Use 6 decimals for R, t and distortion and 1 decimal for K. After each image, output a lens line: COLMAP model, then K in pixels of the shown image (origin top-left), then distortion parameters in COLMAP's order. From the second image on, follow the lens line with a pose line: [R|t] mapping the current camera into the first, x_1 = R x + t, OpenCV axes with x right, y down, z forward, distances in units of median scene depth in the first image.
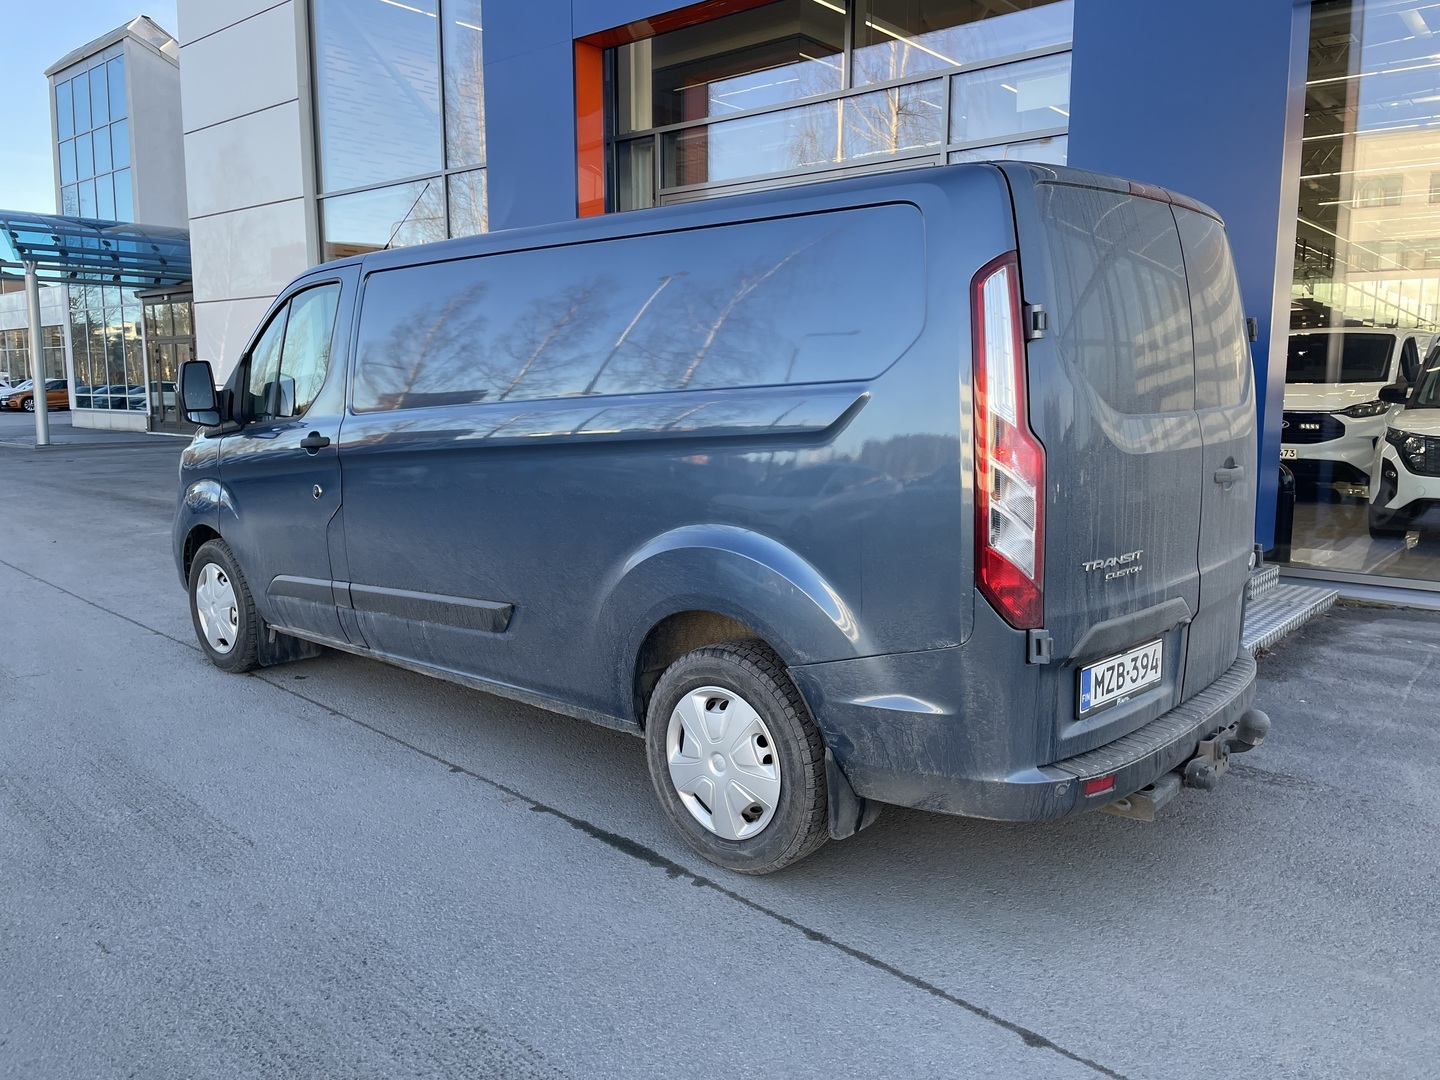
lens RADIAL K [[1073.9, 0, 720.0], [0, 1073.9, 540.0], [0, 0, 1]] dist [0.168147, -0.222924]
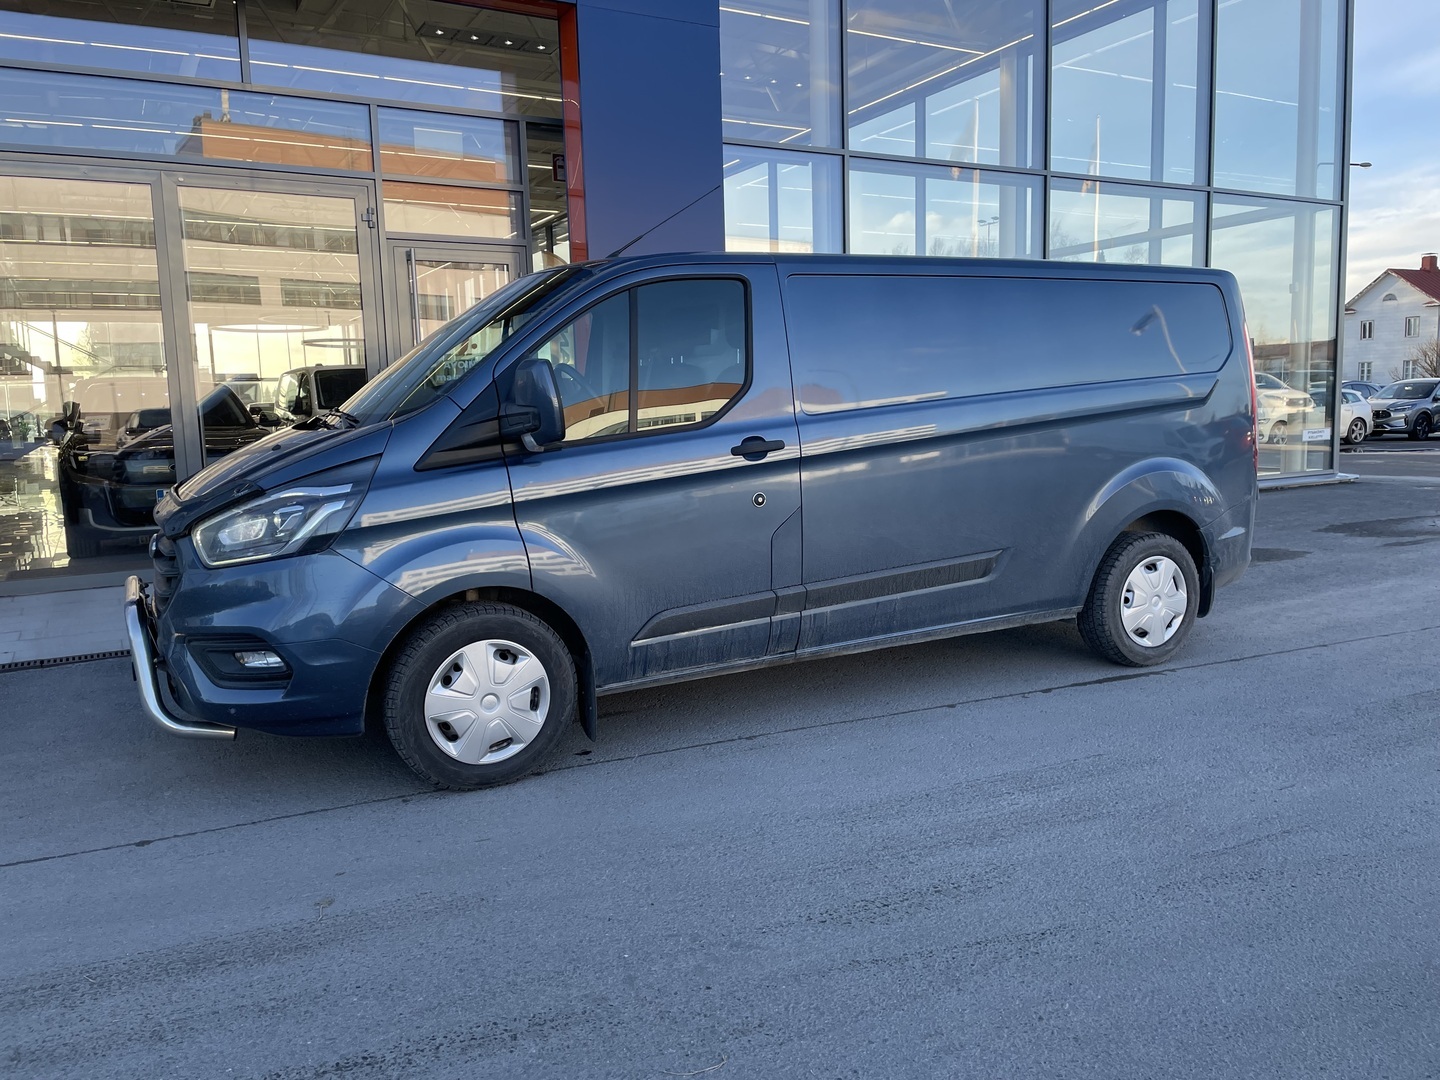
lens RADIAL K [[1073.9, 0, 720.0], [0, 1073.9, 540.0], [0, 0, 1]] dist [0.168147, -0.222924]
pose [[0.346501, -0.128926, 0.929148, -1.652626], [0.162953, 0.983723, 0.075730, -0.115268], [-0.923788, 0.125167, 0.361869, 0.918148]]
